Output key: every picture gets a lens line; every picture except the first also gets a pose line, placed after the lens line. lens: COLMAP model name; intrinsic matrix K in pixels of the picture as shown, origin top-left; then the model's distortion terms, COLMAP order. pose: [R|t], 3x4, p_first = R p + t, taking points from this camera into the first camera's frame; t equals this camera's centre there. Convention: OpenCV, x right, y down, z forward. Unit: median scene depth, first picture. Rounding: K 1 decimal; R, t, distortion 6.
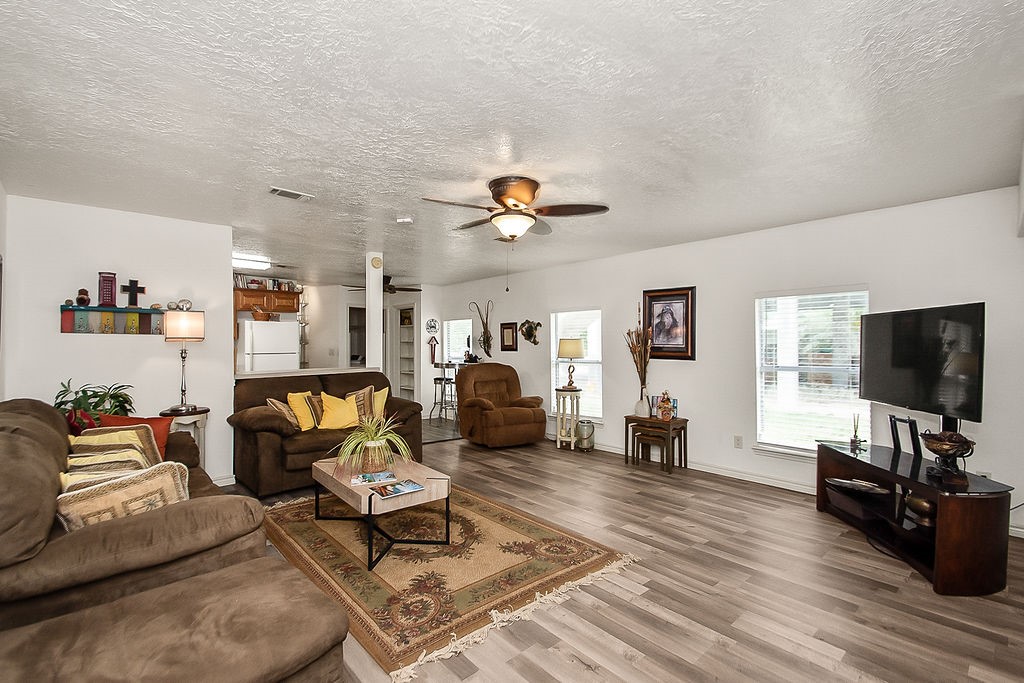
lens RADIAL K [[465.5, 0, 503.8], [0, 465.5, 344.1], [0, 0, 1]] dist [0.000632, -0.000377]
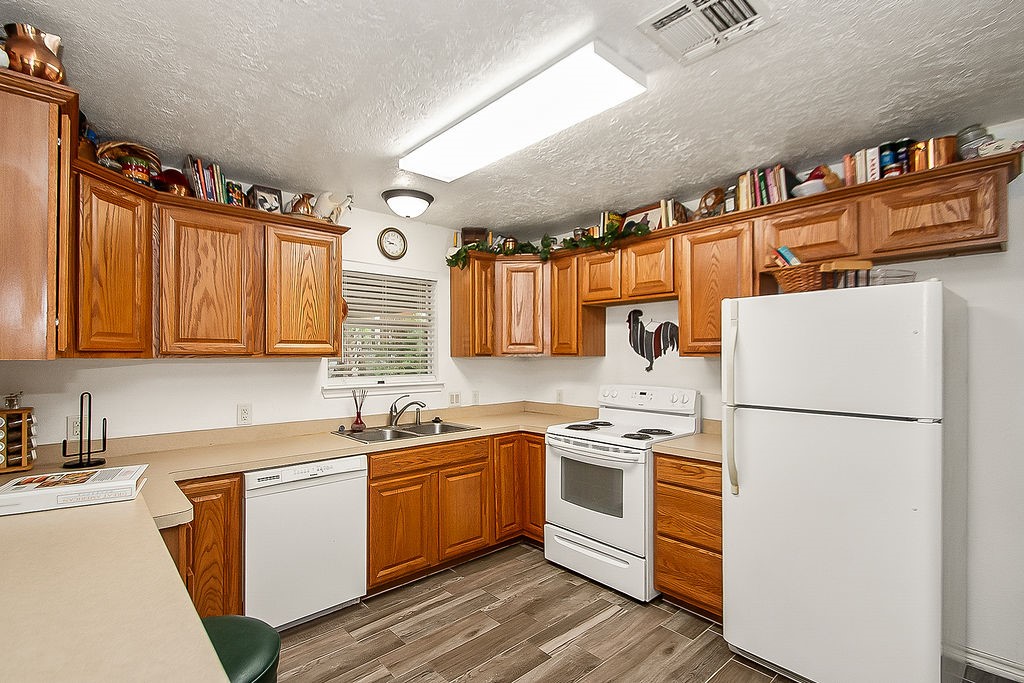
lens RADIAL K [[467.5, 0, 496.8], [0, 467.5, 357.4], [0, 0, 1]] dist [-0.000152, -0.000168]
pose [[0.022428, 0.005251, -0.999735, -0.436434], [0.000748, 0.999986, 0.005270, -0.022256], [0.999748, -0.000866, 0.022424, 1.538110]]
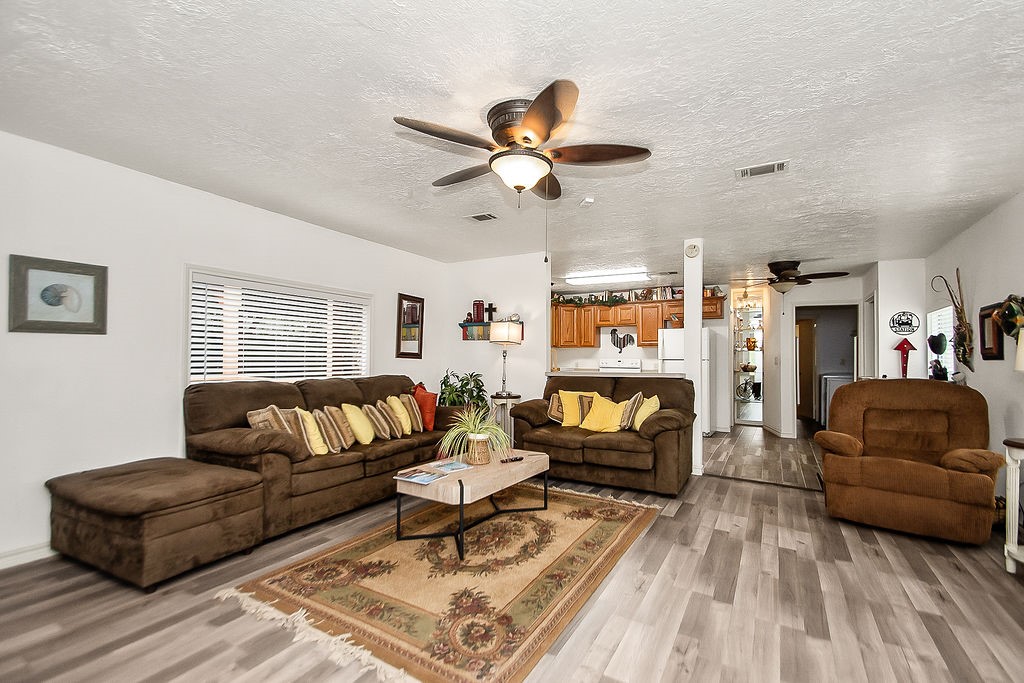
lens RADIAL K [[441.4, 0, 514.3], [0, 441.4, 352.8], [0, 0, 1]] dist [0.033428, -0.020552]
pose [[0.332814, -0.004441, -0.942982, 0.562069], [-0.009117, 0.999927, -0.007927, 0.030213], [0.942948, 0.011235, 0.332749, 0.628635]]
